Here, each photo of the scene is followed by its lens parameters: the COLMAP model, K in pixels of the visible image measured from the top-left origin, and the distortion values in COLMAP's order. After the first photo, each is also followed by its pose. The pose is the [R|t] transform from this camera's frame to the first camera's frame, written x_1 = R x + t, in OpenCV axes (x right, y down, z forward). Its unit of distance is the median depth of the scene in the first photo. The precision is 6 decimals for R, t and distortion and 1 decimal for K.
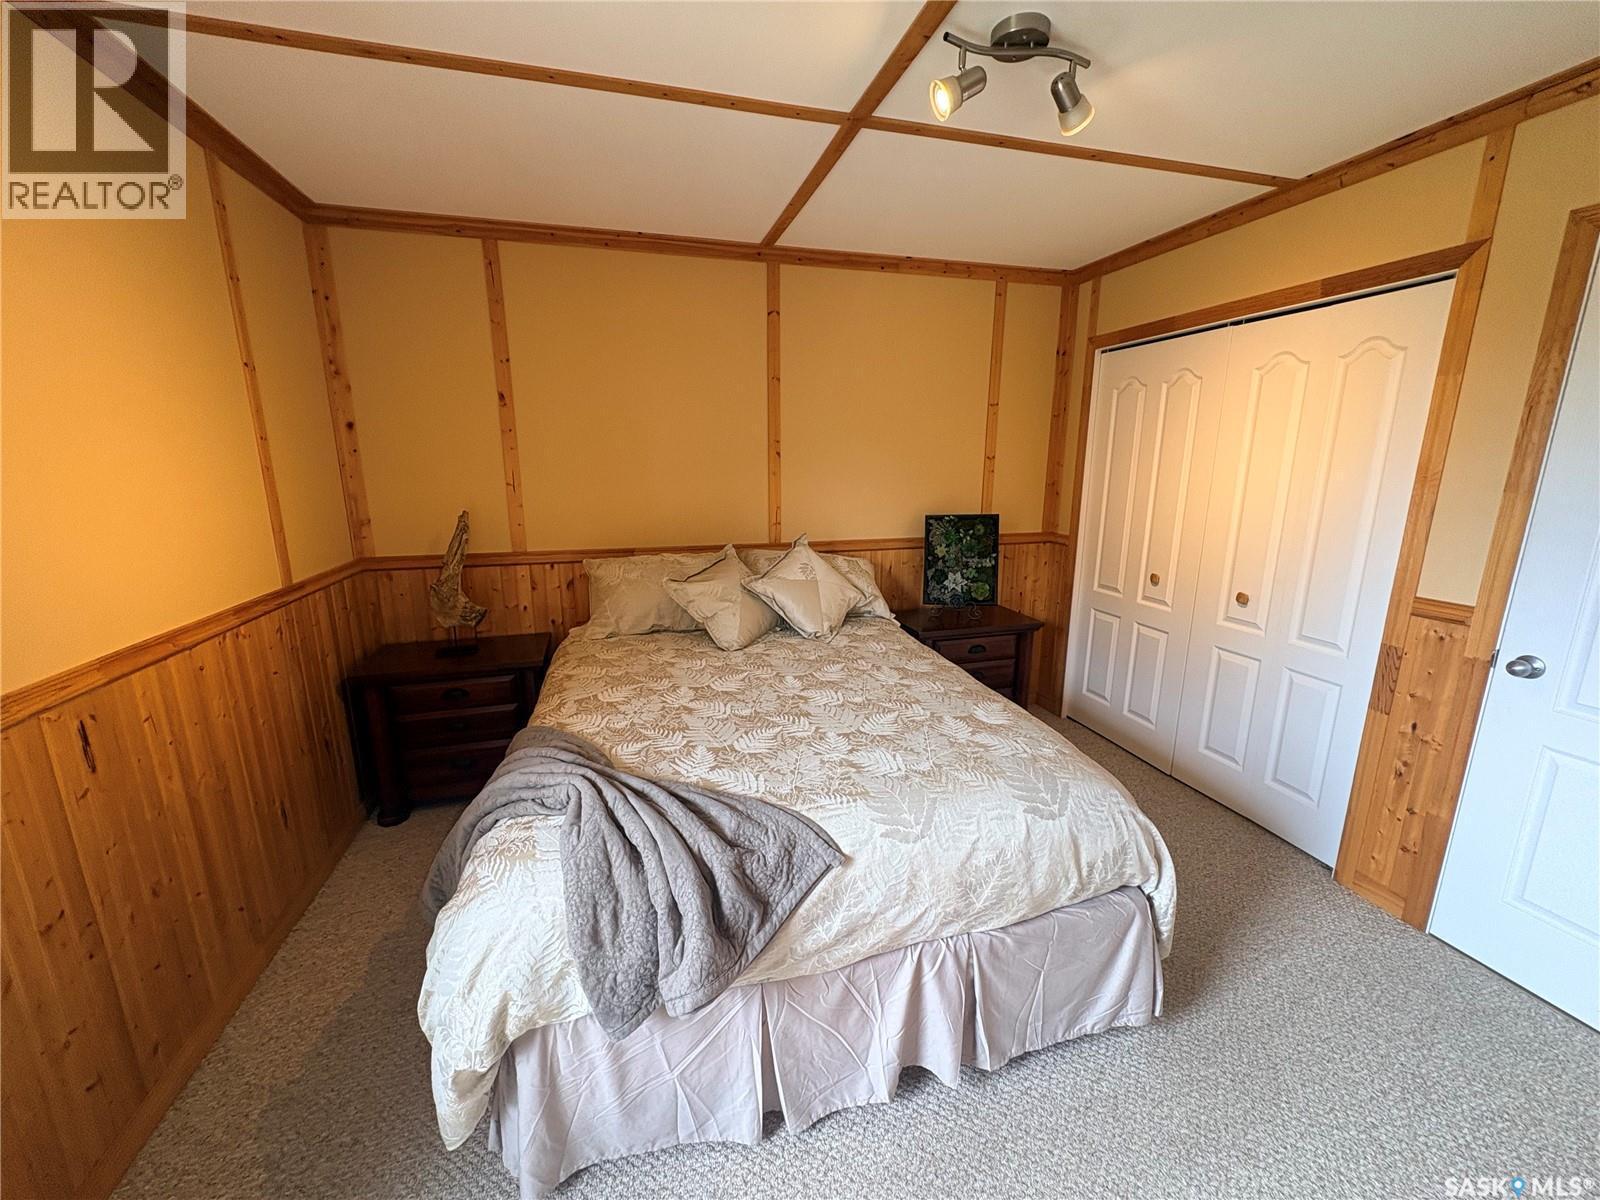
lens RADIAL K [[640.1, 0, 800.2], [0, 640.1, 602.1], [0, 0, 1]] dist [0.000893, 0.000518]
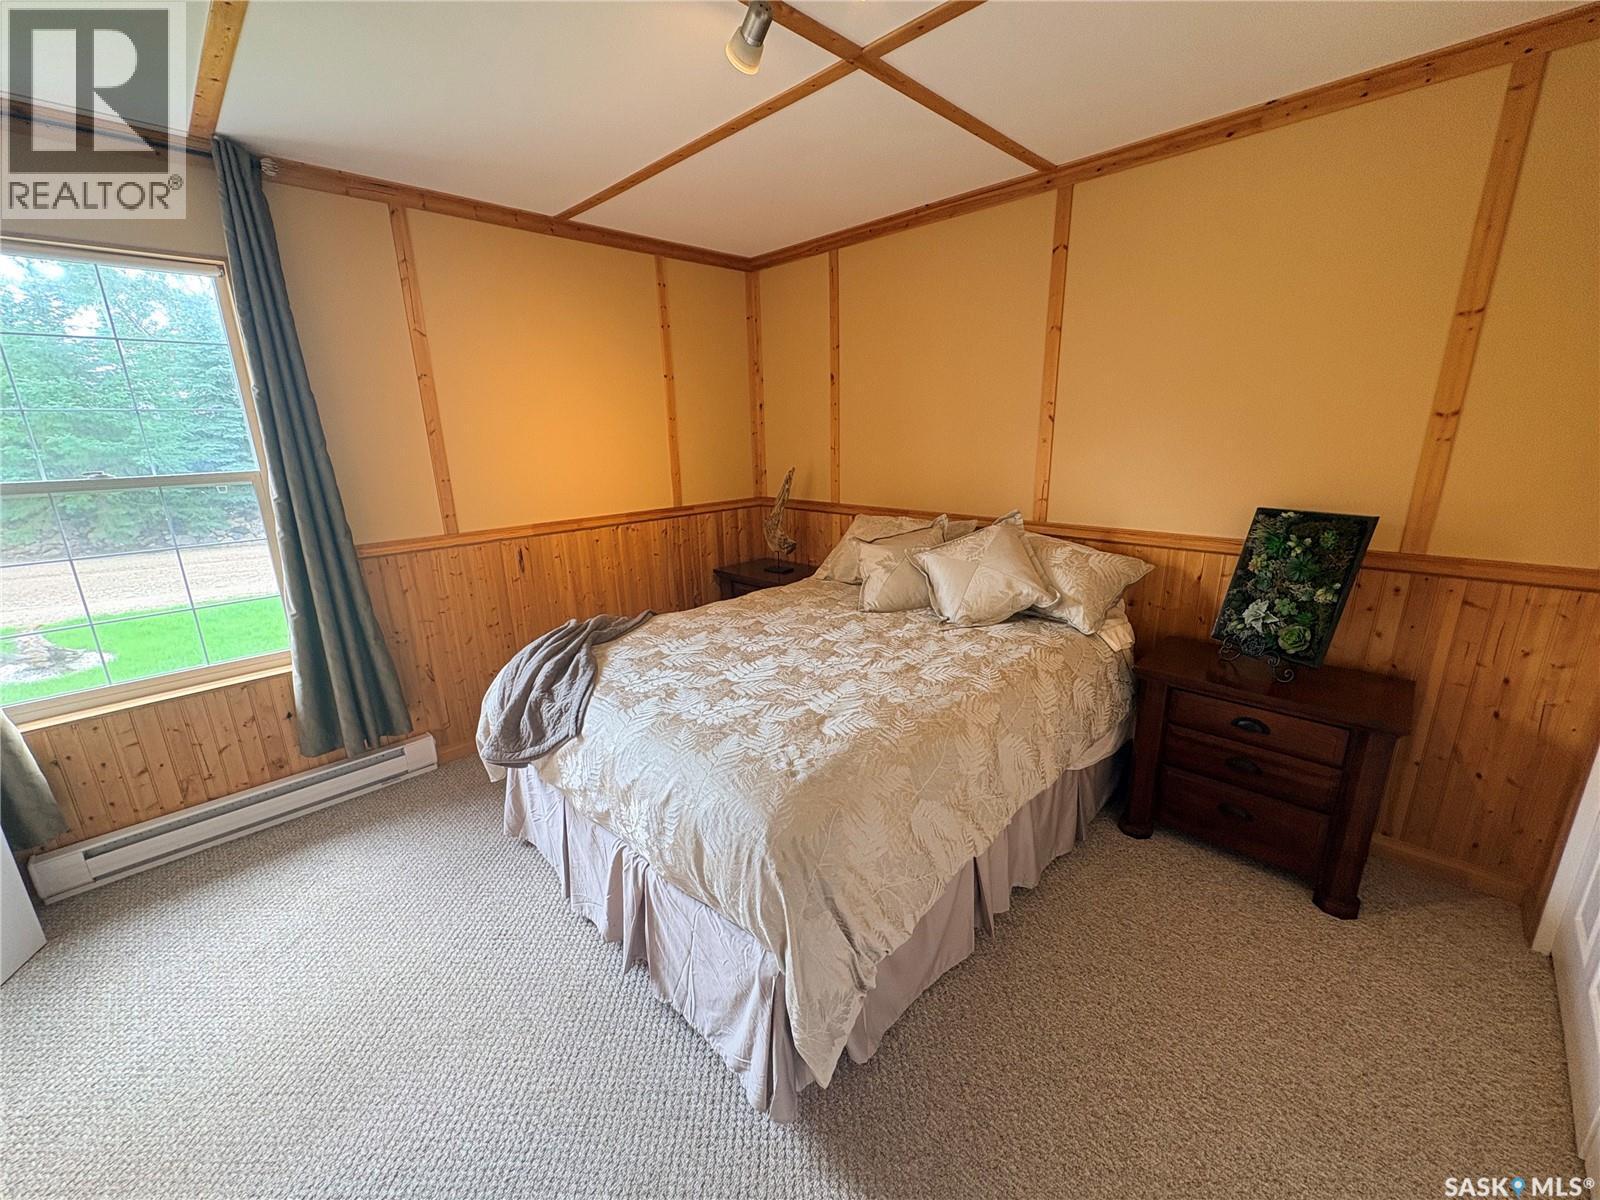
lens RADIAL K [[640.1, 0, 796.4], [0, 640.1, 602.2], [0, 0, 1]] dist [0.000893, 0.000518]
pose [[0.486045, 0.221997, -0.845268, 0.720113], [-0.171475, 0.972623, 0.156844, -0.084647], [0.856946, 0.068710, 0.510805, 0.361758]]
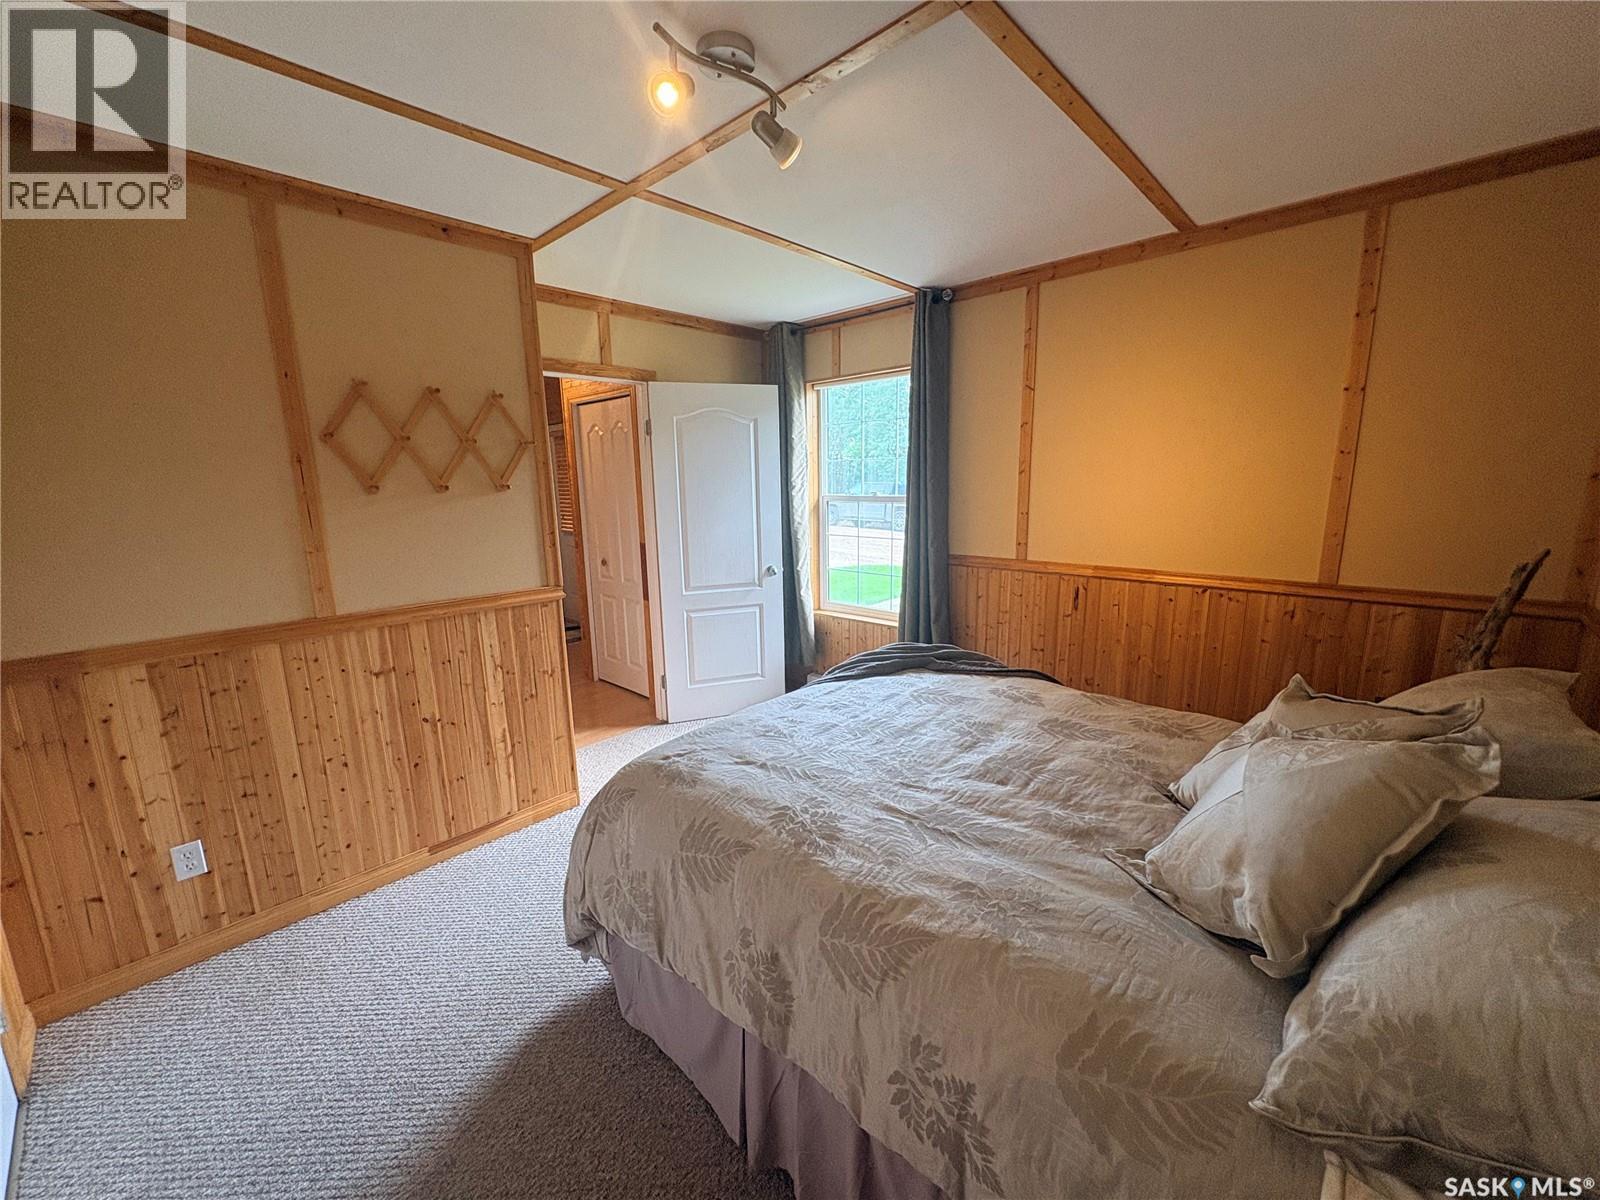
lens RADIAL K [[640.1, 0, 803.5], [0, 640.1, 601.6], [0, 0, 1]] dist [0.000893, 0.000518]
pose [[-0.860538, 0.112155, -0.496886, 0.471395], [-0.094883, 0.923096, 0.372681, -0.277177], [0.500471, 0.367852, -0.783718, 1.216416]]
